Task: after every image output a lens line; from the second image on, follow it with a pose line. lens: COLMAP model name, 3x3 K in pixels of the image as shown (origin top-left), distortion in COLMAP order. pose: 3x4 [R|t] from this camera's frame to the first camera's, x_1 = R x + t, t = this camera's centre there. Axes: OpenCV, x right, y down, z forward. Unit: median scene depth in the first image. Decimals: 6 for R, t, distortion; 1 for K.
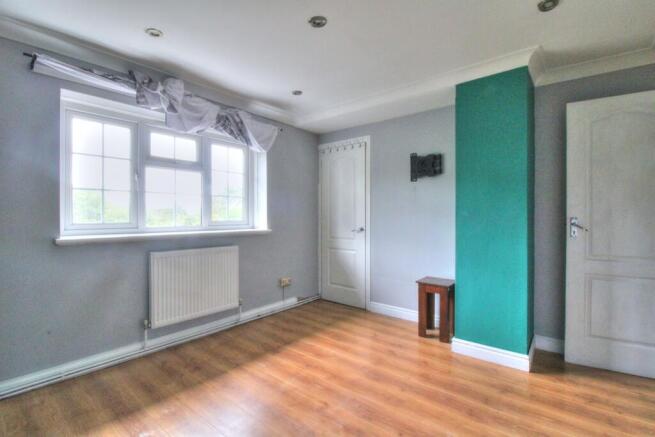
lens RADIAL K [[309.2, 0, 322.2], [0, 309.2, 216.2], [0, 0, 1]] dist [-0.002860, -0.000998]
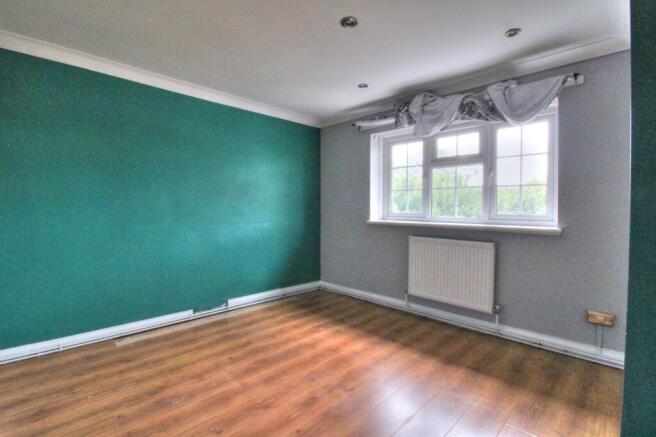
lens RADIAL K [[309.7, 0, 322.7], [0, 309.7, 216.2], [0, 0, 1]] dist [-0.002860, -0.000998]
pose [[-0.097812, 0.026021, -0.994865, 0.668155], [-0.009691, 0.999586, 0.027097, 0.001509], [0.995158, 0.012292, -0.097520, 0.648017]]
